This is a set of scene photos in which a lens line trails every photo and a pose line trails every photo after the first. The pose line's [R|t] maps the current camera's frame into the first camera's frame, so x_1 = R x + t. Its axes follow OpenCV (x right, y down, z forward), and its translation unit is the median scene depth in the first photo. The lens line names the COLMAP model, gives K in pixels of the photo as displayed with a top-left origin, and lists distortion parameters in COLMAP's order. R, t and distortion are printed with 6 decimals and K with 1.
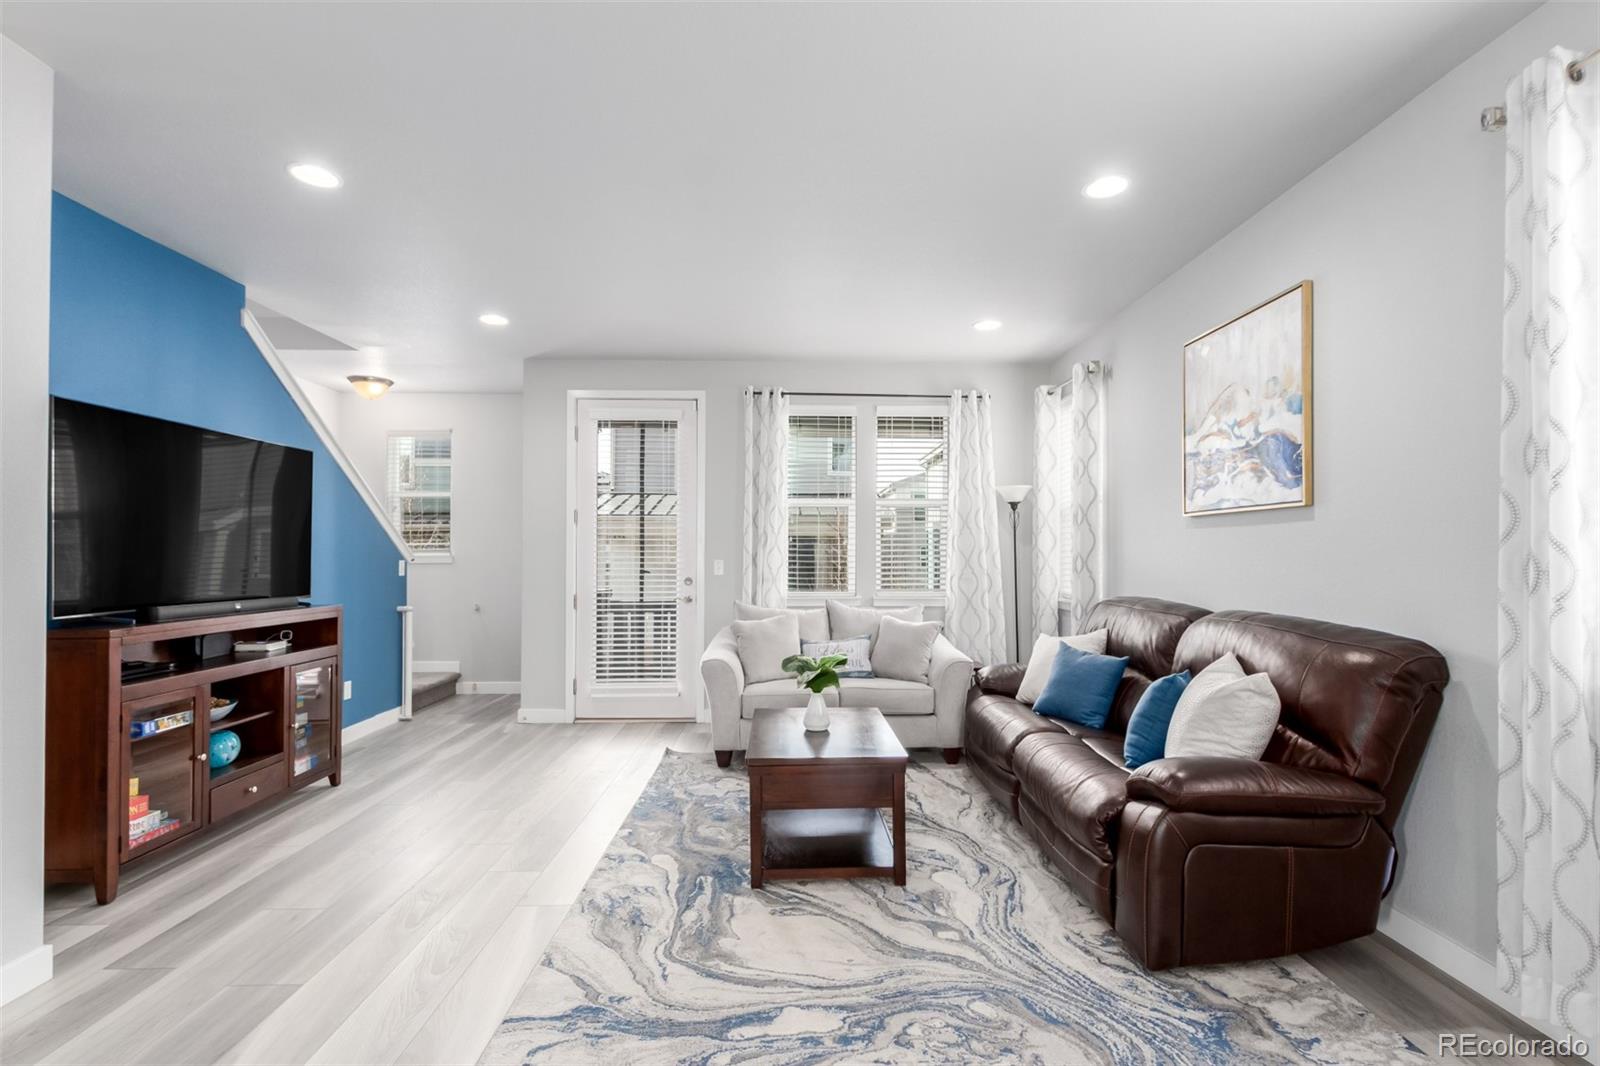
lens RADIAL K [[741.4, 0, 801.2], [0, 741.4, 540.7], [0, 0, 1]] dist [0.000662, 0.000145]
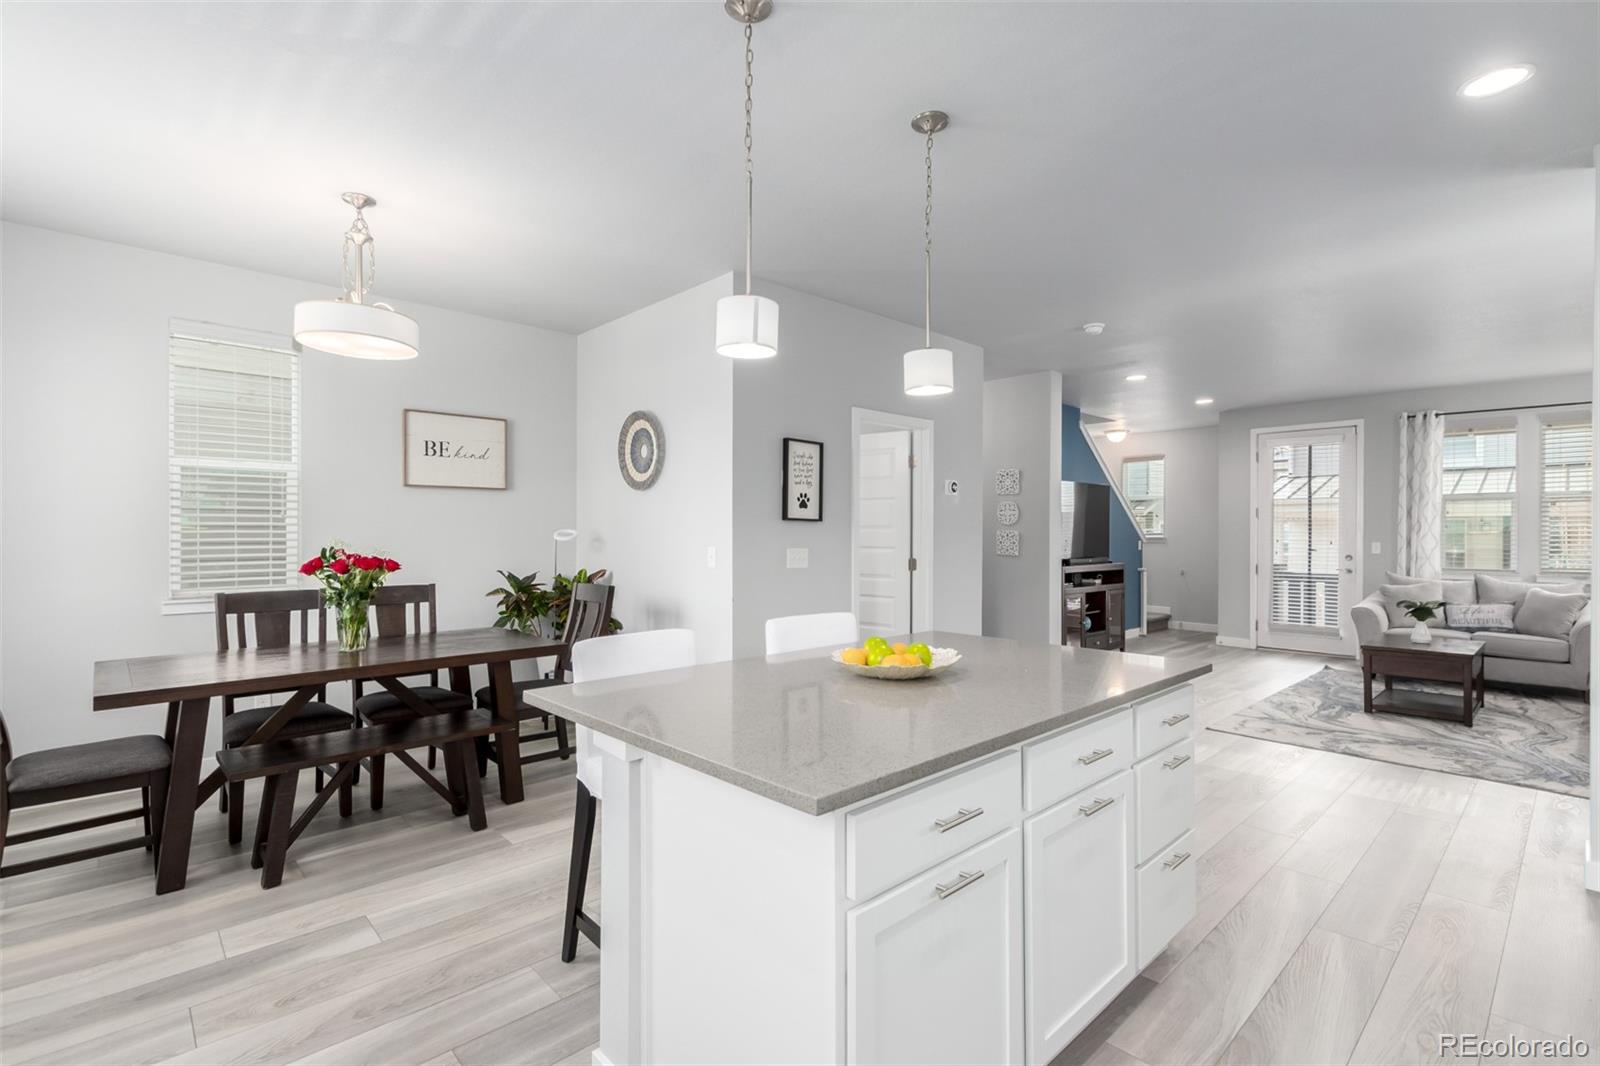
lens RADIAL K [[736.8, 0, 804.7], [0, 736.8, 532.4], [0, 0, 1]] dist [0.001456, 0.000139]
pose [[0.669983, 0.001246, -0.742375, 0.288309], [0.010390, 0.999885, 0.011055, -0.027789], [0.742304, -0.015120, 0.669893, -1.031155]]
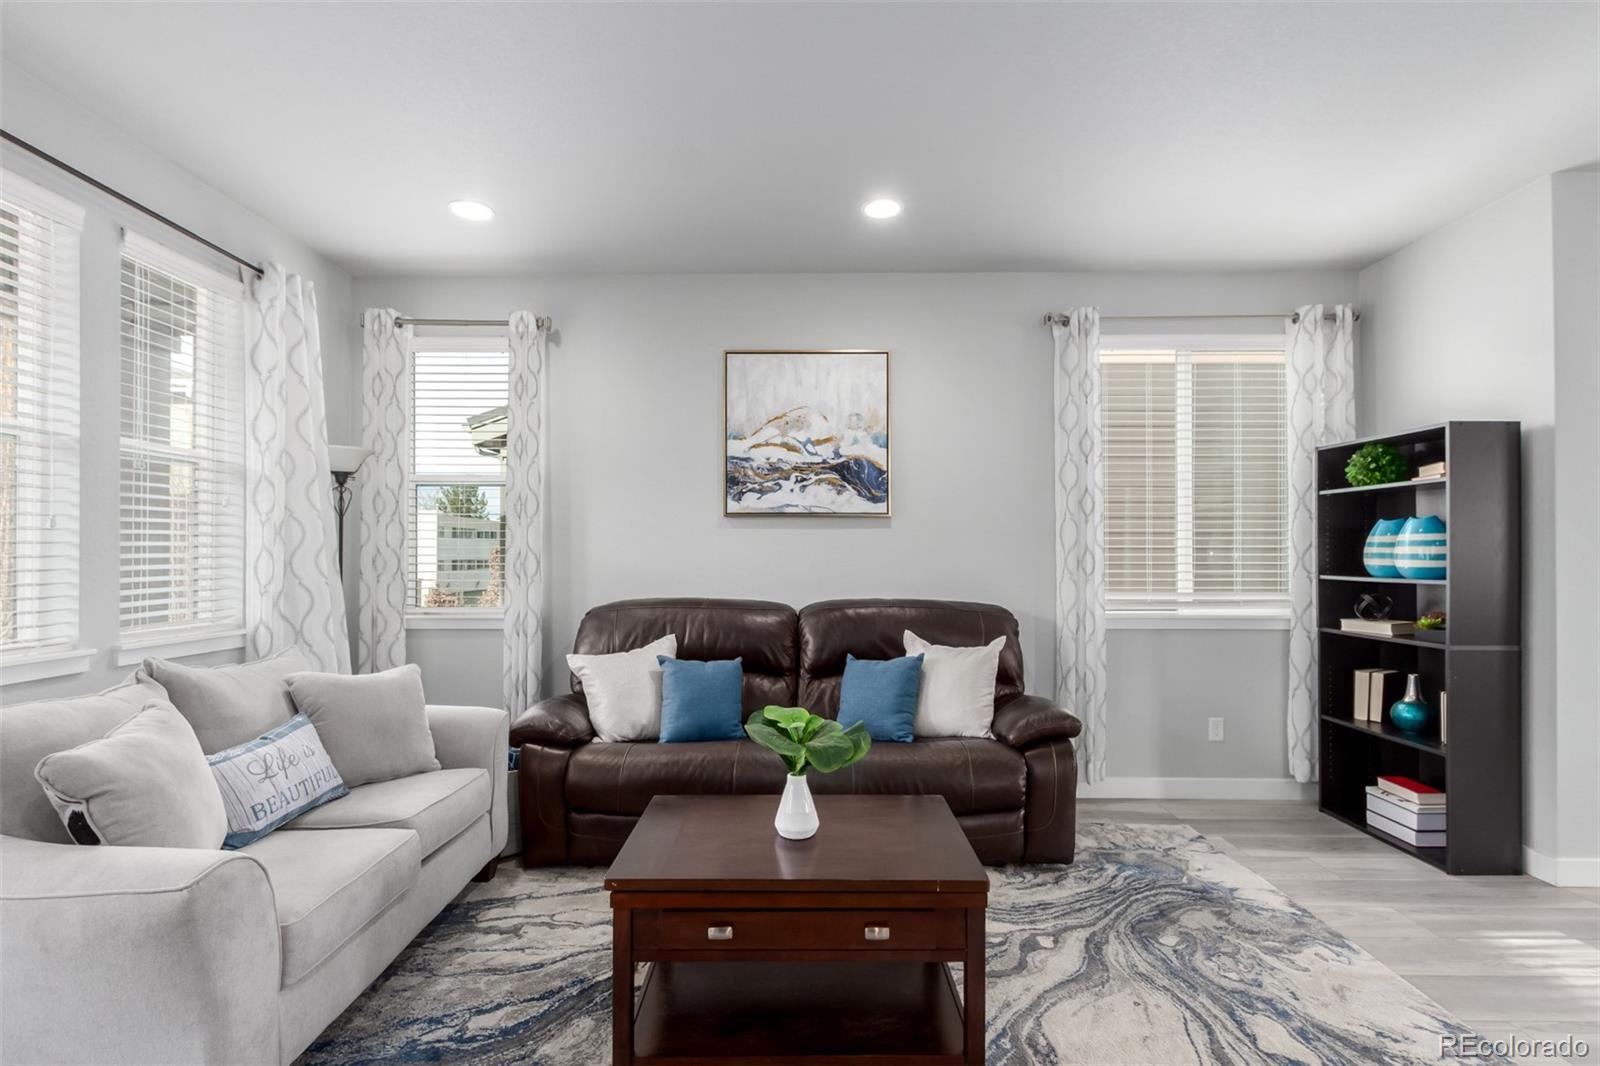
lens RADIAL K [[752.9, 0, 807.0], [0, 752.9, 543.7], [0, 0, 1]] dist [0.000318, -0.000794]
pose [[0.028143, 0.010506, 0.999549, -0.570672], [-0.020124, 0.999748, -0.009942, 0.014938], [-0.999401, -0.019836, 0.028347, 0.911522]]
